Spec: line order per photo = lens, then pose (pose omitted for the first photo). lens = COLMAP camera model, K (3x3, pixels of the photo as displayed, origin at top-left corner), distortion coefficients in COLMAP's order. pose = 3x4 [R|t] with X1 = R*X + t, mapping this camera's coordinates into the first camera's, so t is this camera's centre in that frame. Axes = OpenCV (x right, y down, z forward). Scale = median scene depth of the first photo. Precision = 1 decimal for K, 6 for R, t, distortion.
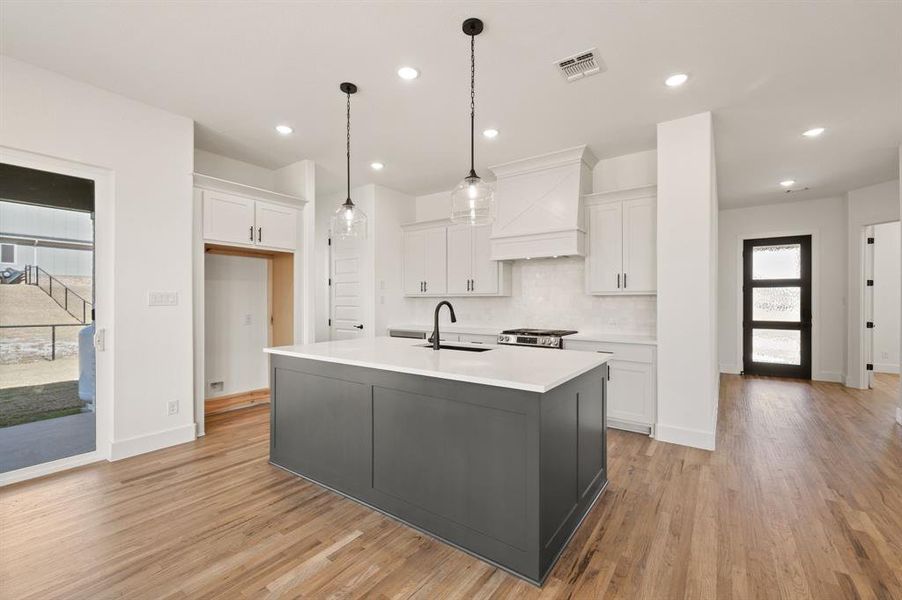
lens RADIAL K [[391.5, 0, 455.8], [0, 391.5, 299.5], [0, 0, 1]] dist [-0.016942, 0.000222]
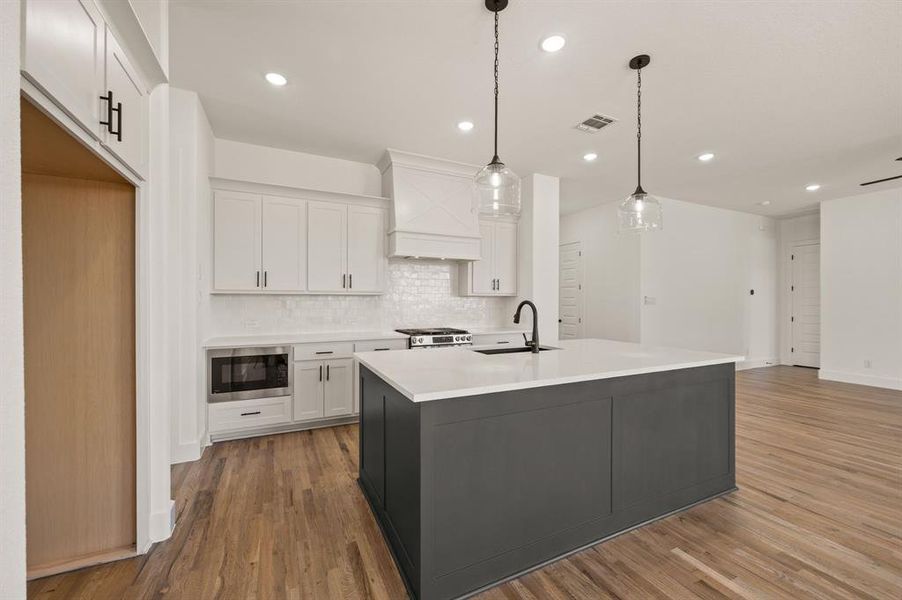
lens RADIAL K [[369.3, 0, 453.3], [0, 369.3, 297.8], [0, 0, 1]] dist [0.002290, 0.000109]
pose [[0.463076, 0.008990, 0.886273, -0.832538], [-0.008170, 0.999949, -0.005874, 0.002424], [-0.886281, -0.004521, 0.463126, 0.688519]]
